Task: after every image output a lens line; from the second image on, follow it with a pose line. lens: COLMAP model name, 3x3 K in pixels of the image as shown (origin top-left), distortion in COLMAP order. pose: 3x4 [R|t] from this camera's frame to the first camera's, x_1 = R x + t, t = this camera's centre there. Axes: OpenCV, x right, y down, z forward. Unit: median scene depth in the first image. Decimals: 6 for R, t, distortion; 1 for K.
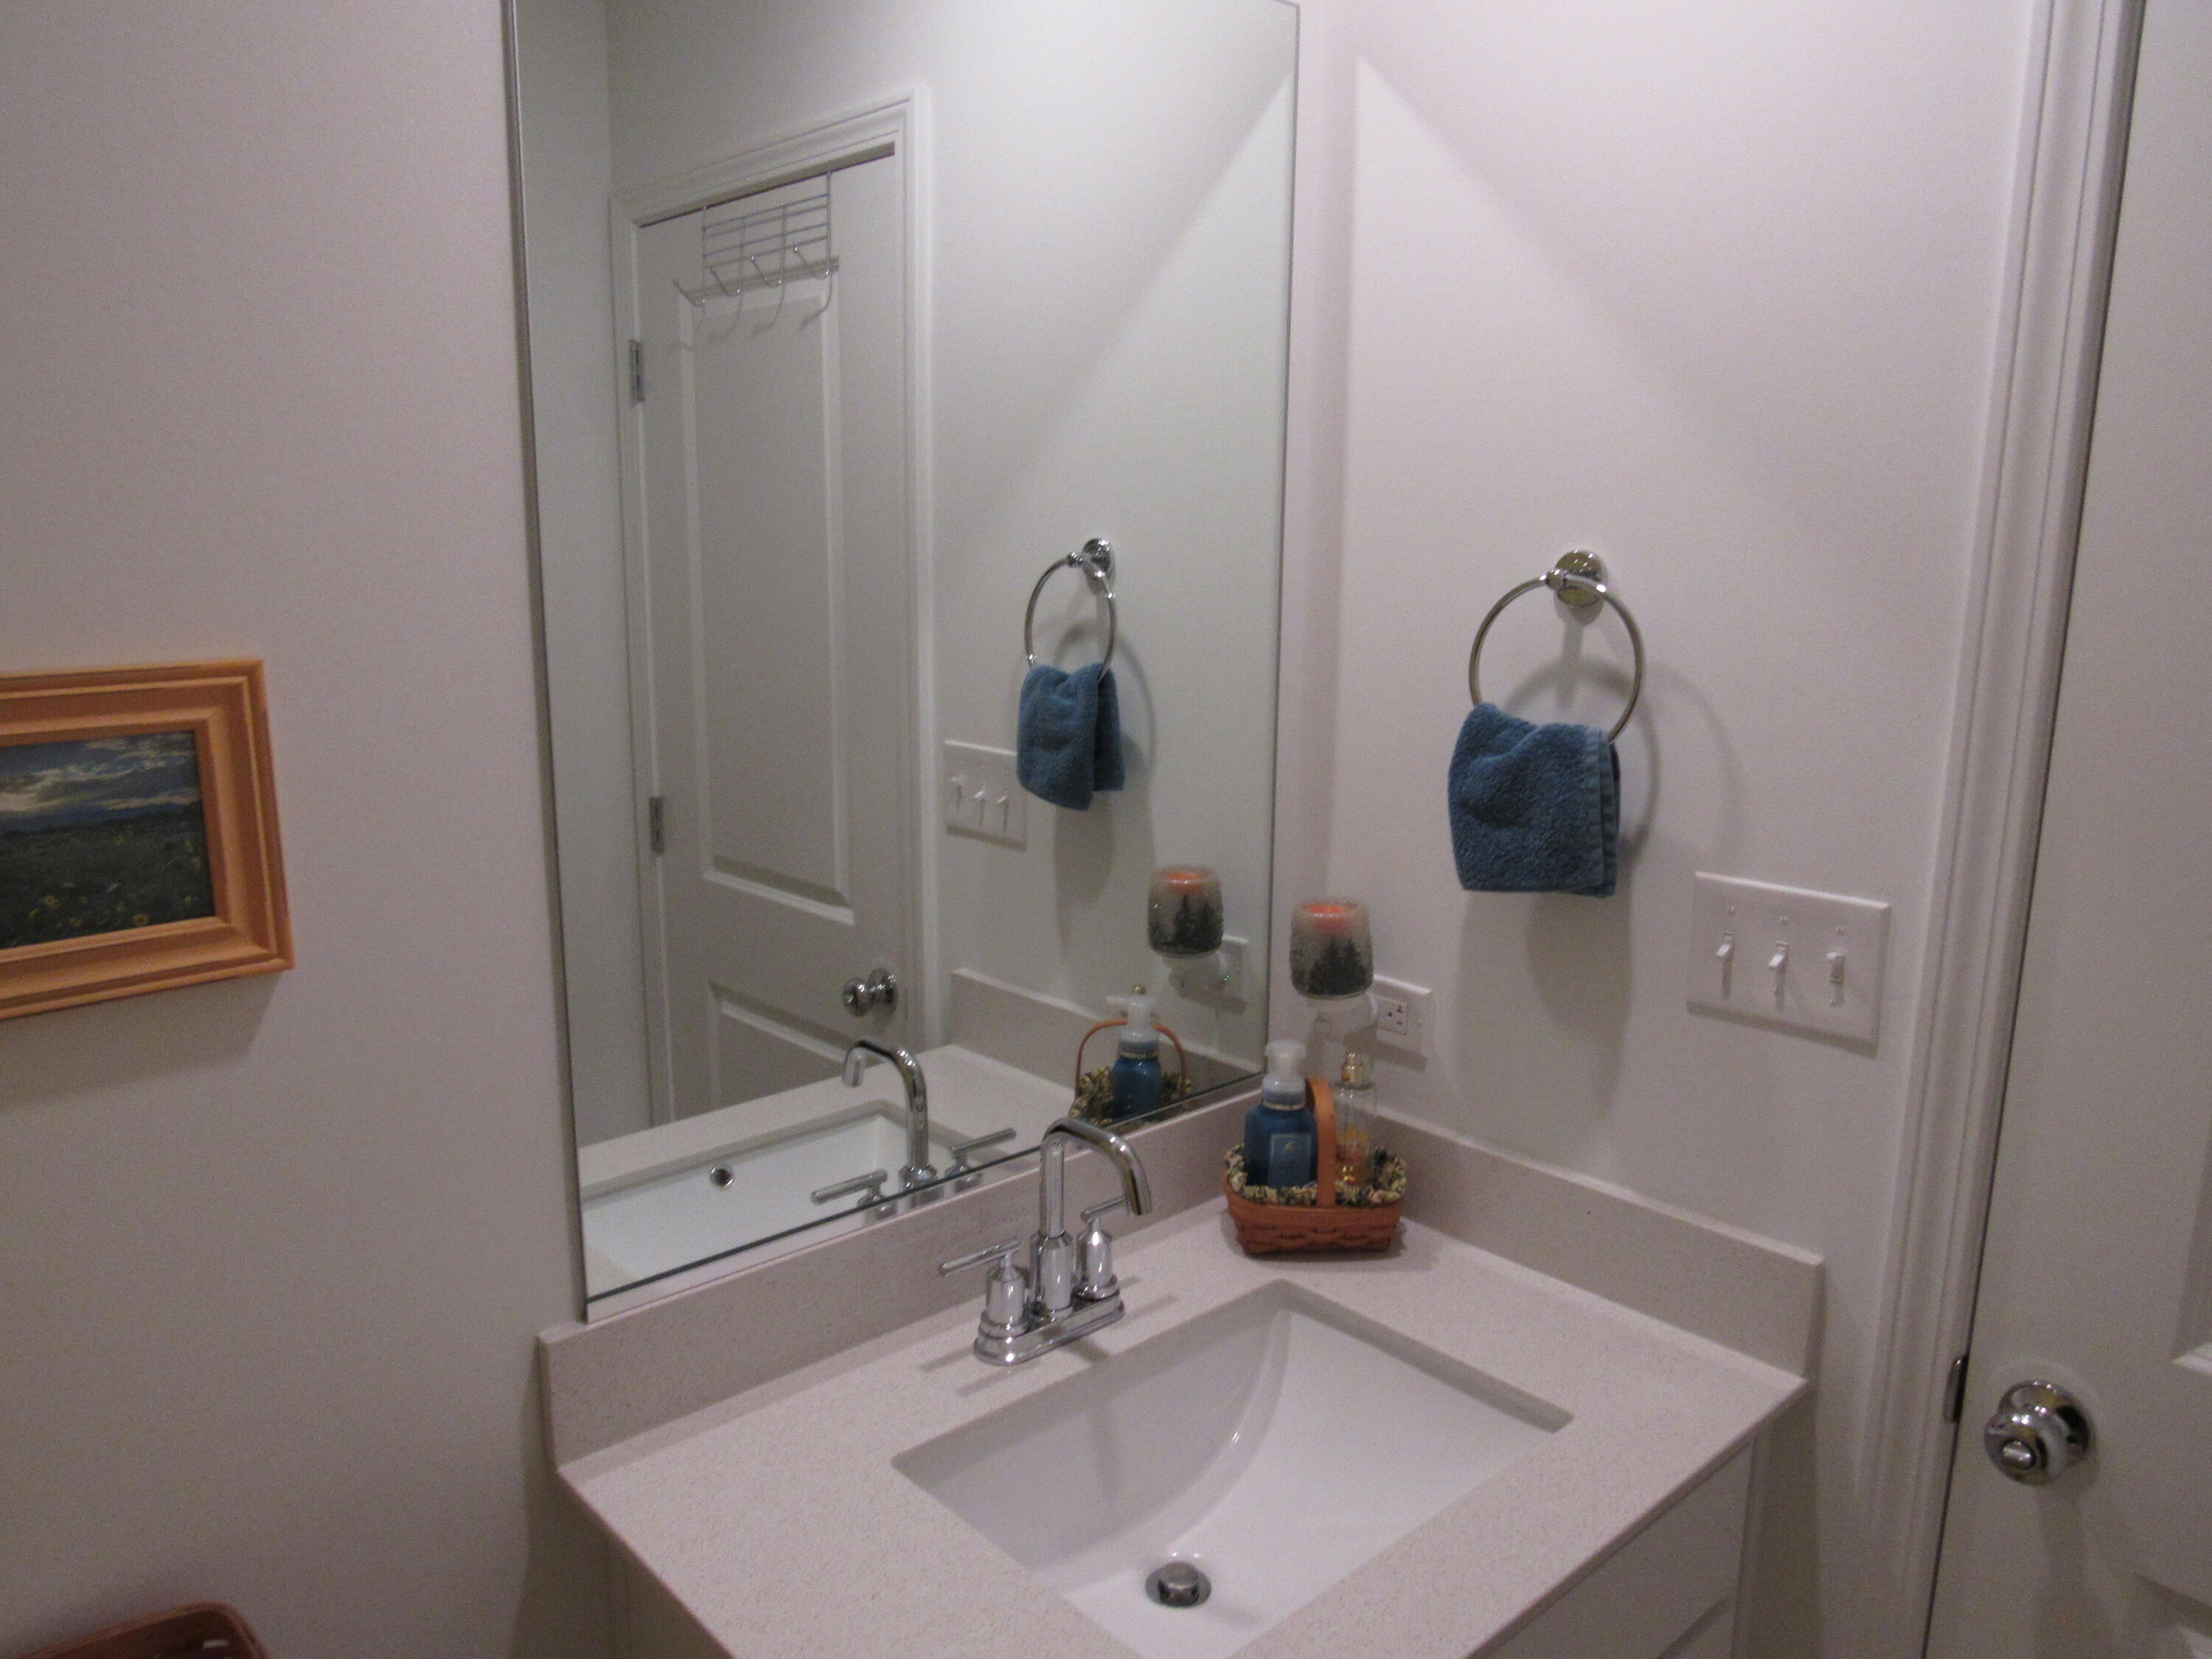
lens RADIAL K [[1586.0, 0, 1106.0], [0, 1586.0, 829.5], [0, 0, 1]] dist [-0.025709, 0.010802]
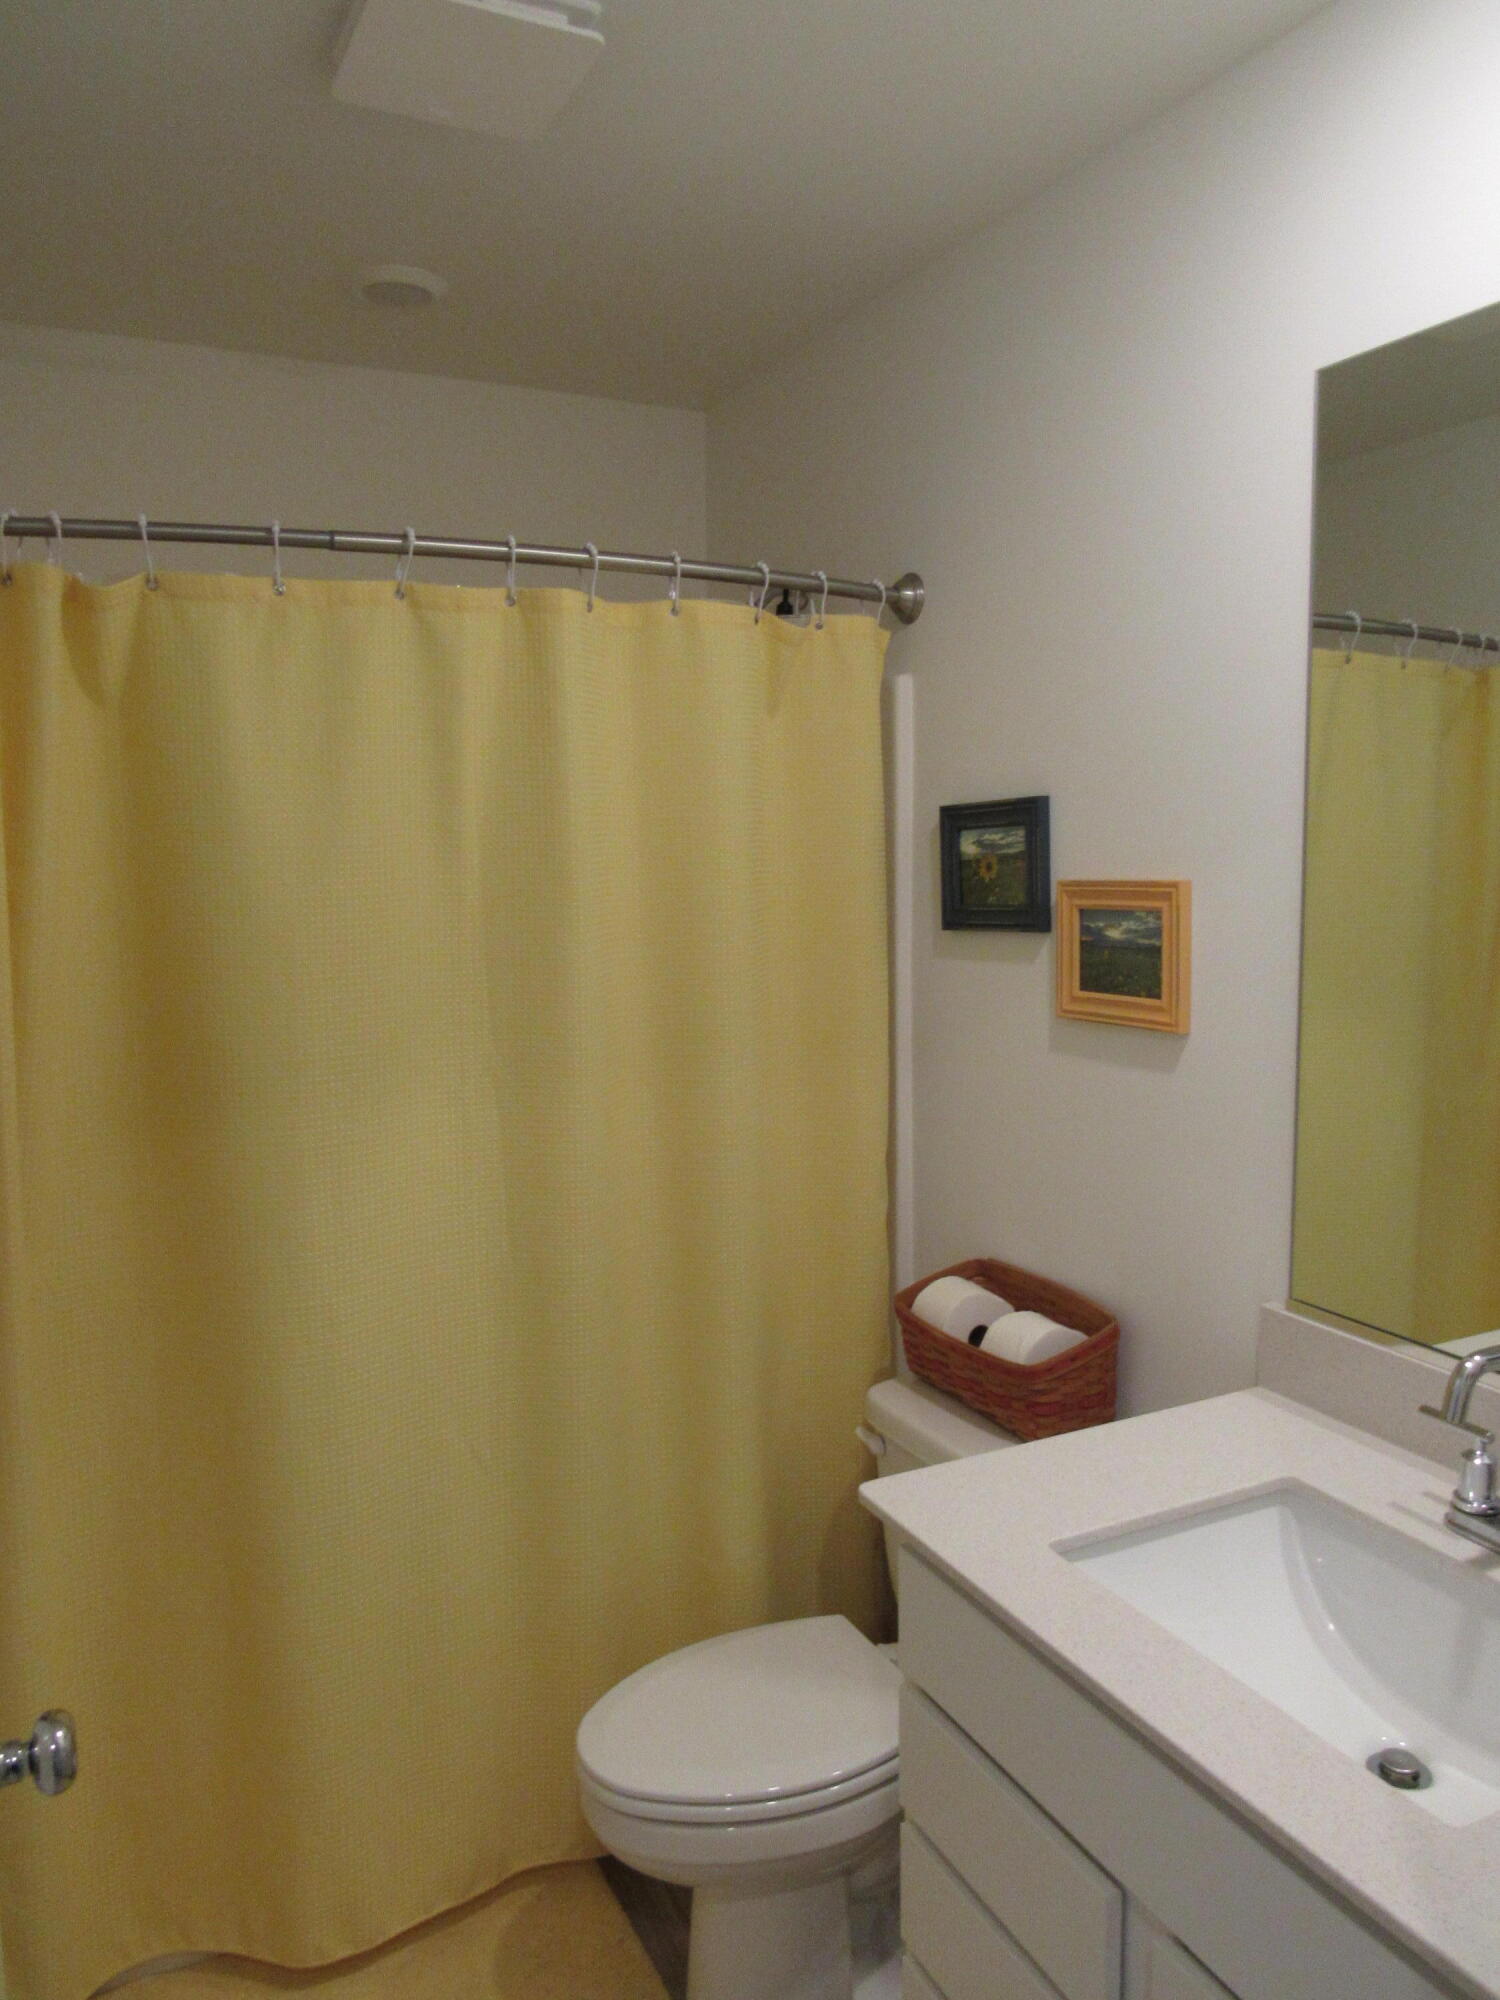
lens RADIAL K [[1434.0, 0, 750.0], [0, 1434.0, 1000.0], [0, 0, 1]] dist [-0.025709, 0.010802]
pose [[-0.283702, 0.095048, -0.954190, 1.447635], [-0.175300, 0.973166, 0.149059, -0.137270], [0.942753, 0.209558, -0.259427, 0.999261]]
